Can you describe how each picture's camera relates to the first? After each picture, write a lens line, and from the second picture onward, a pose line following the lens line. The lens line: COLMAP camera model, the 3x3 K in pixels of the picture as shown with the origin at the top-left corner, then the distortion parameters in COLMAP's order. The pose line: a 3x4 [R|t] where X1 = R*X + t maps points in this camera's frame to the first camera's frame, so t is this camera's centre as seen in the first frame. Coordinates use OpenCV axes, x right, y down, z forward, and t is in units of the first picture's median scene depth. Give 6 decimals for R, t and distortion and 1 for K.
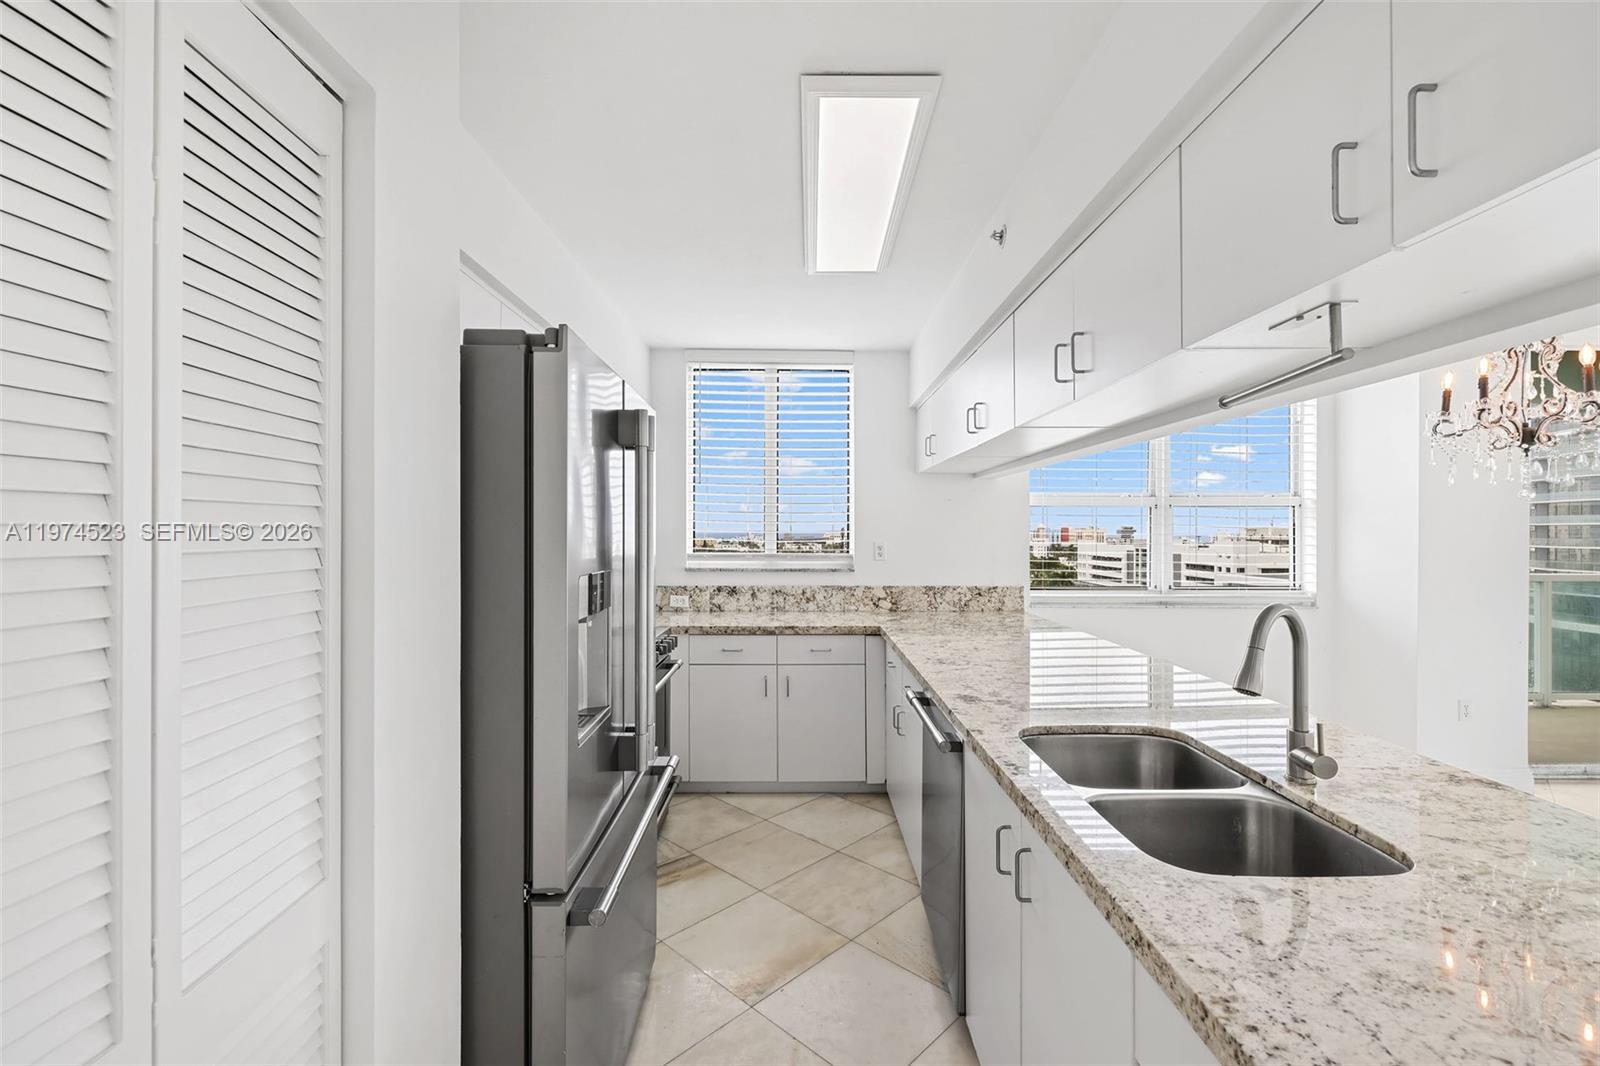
lens RADIAL K [[690.6, 0, 803.4], [0, 690.6, 538.8], [0, 0, 1]] dist [-0.000144, -0.000408]
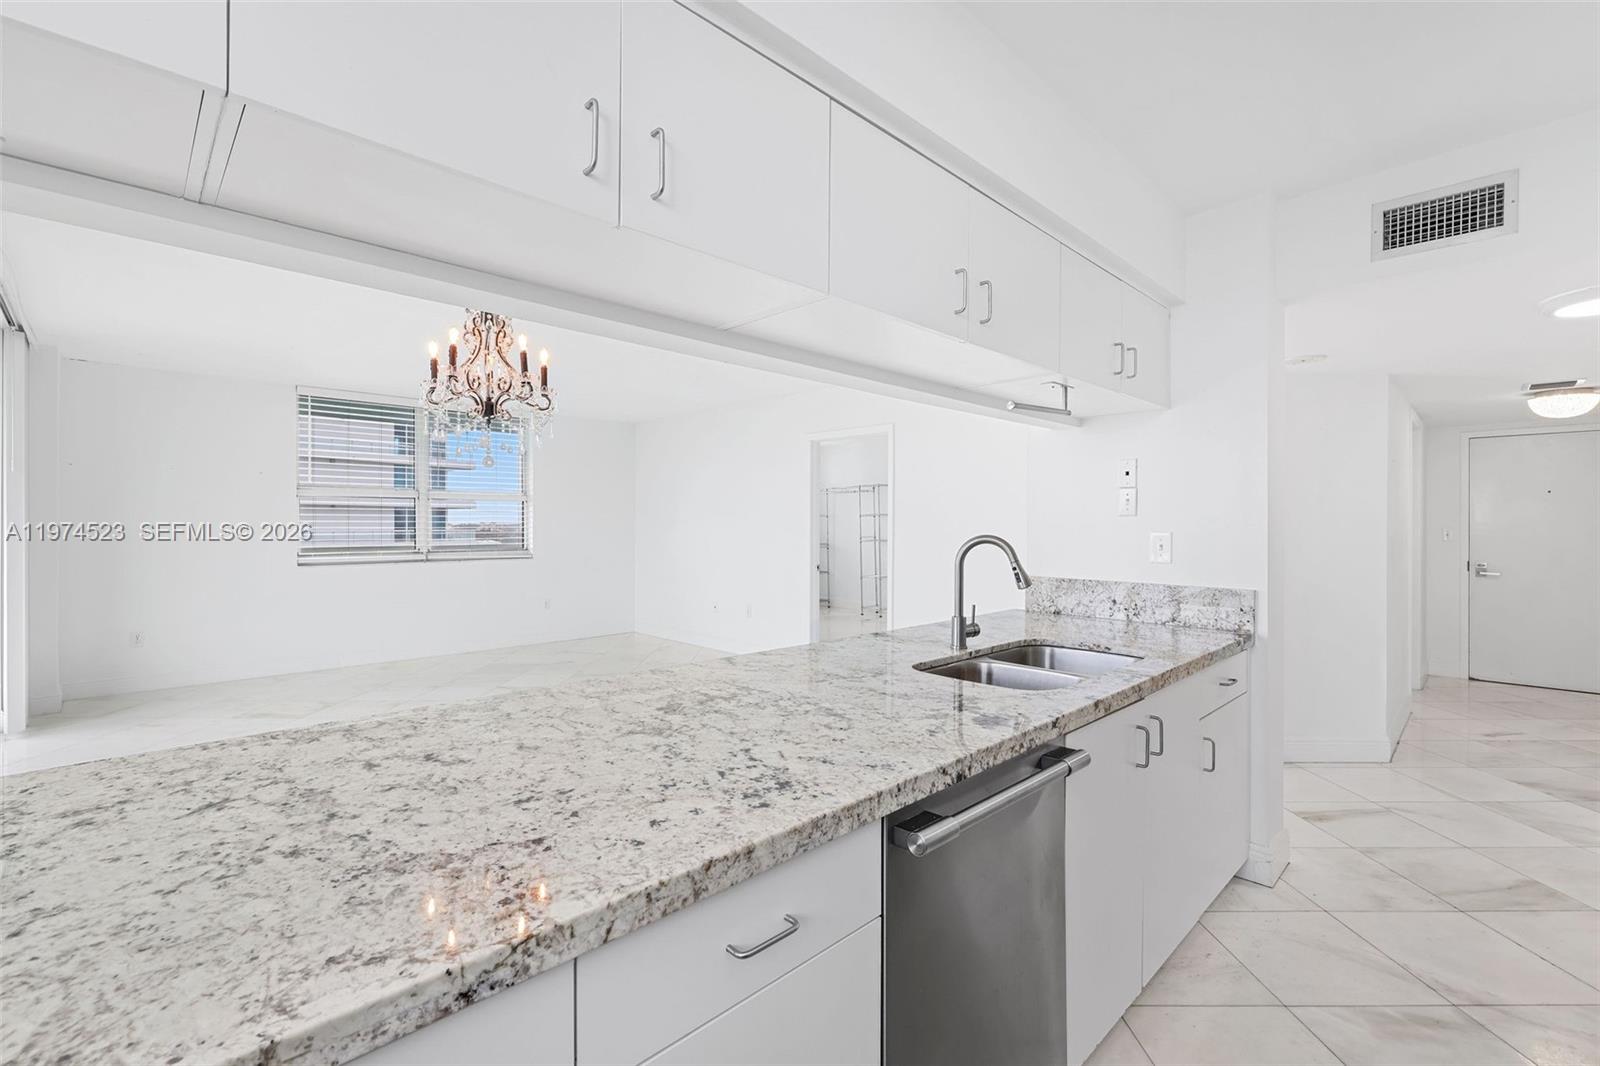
lens RADIAL K [[690.6, 0, 798.2], [0, 690.6, 535.7], [0, 0, 1]] dist [-0.000144, -0.000408]
pose [[-0.690491, -0.014078, 0.723204, -0.080193], [0.006024, 0.999664, 0.025211, 0.022611], [-0.723316, 0.021764, -0.690174, 1.114586]]
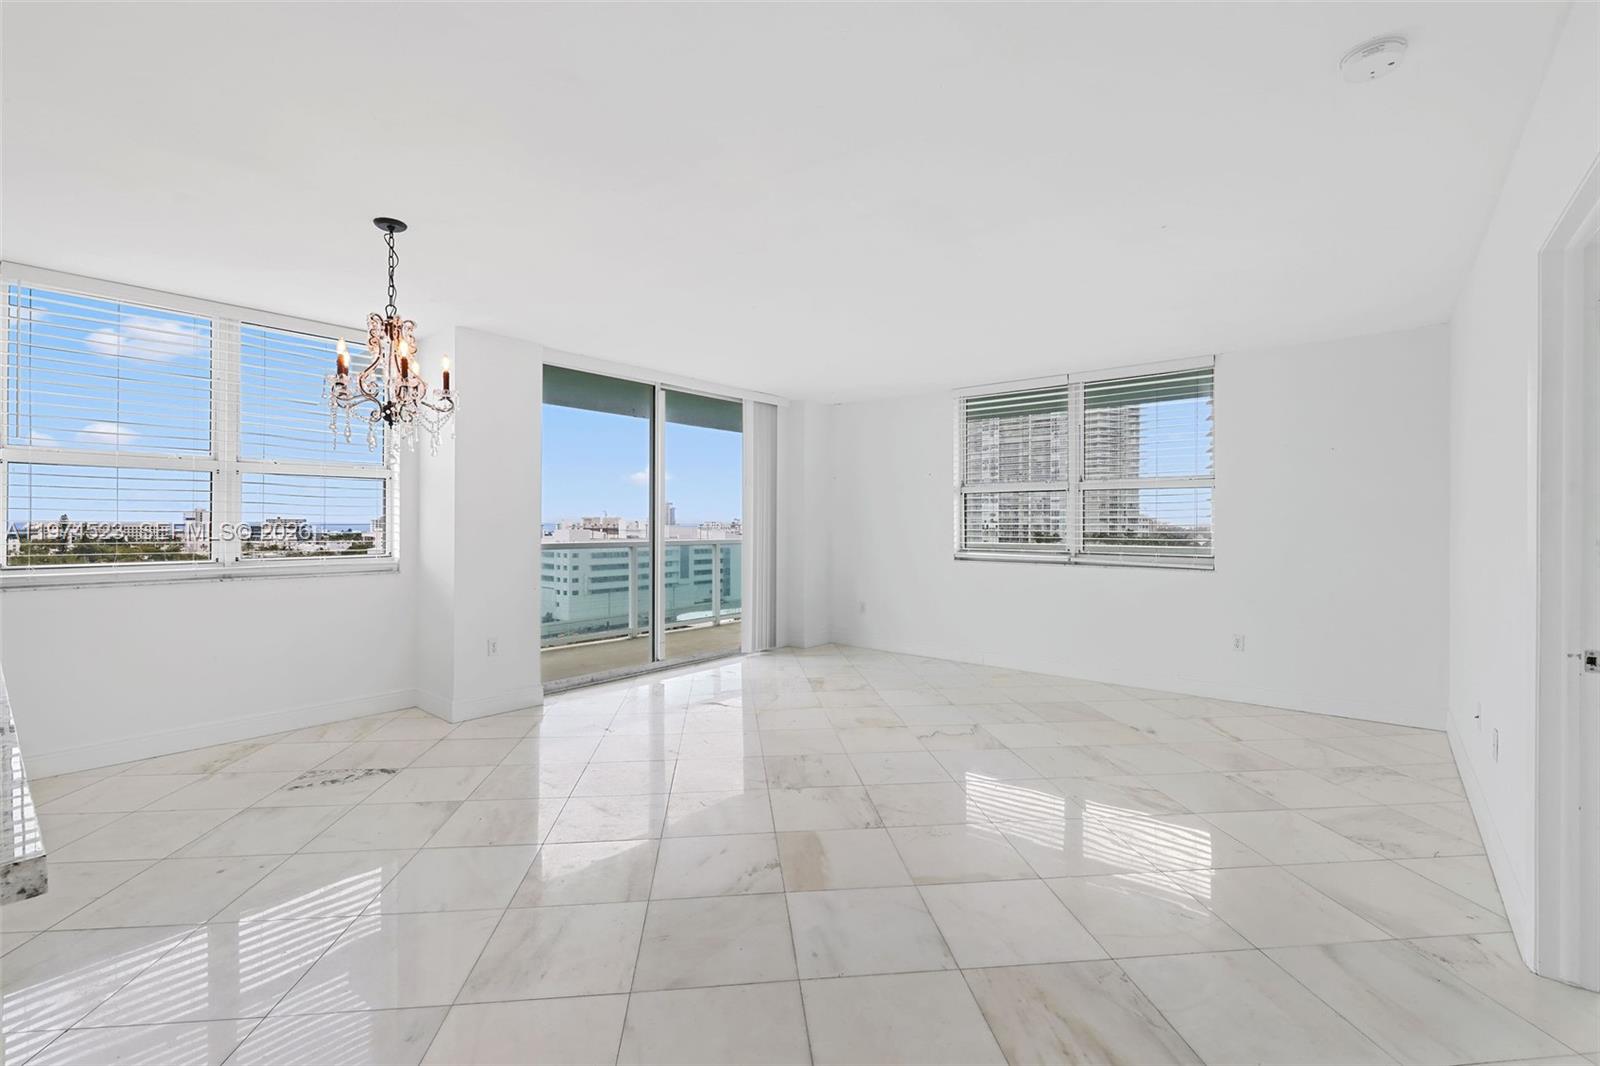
lens RADIAL K [[690.6, 0, 787.9], [0, 690.6, 515.1], [0, 0, 1]] dist [-0.000144, -0.000408]
pose [[0.651434, 0.007643, 0.758667, 0.458248], [0.007367, 0.999838, -0.016398, 0.046852], [-0.758669, 0.016271, 0.651273, -0.263069]]
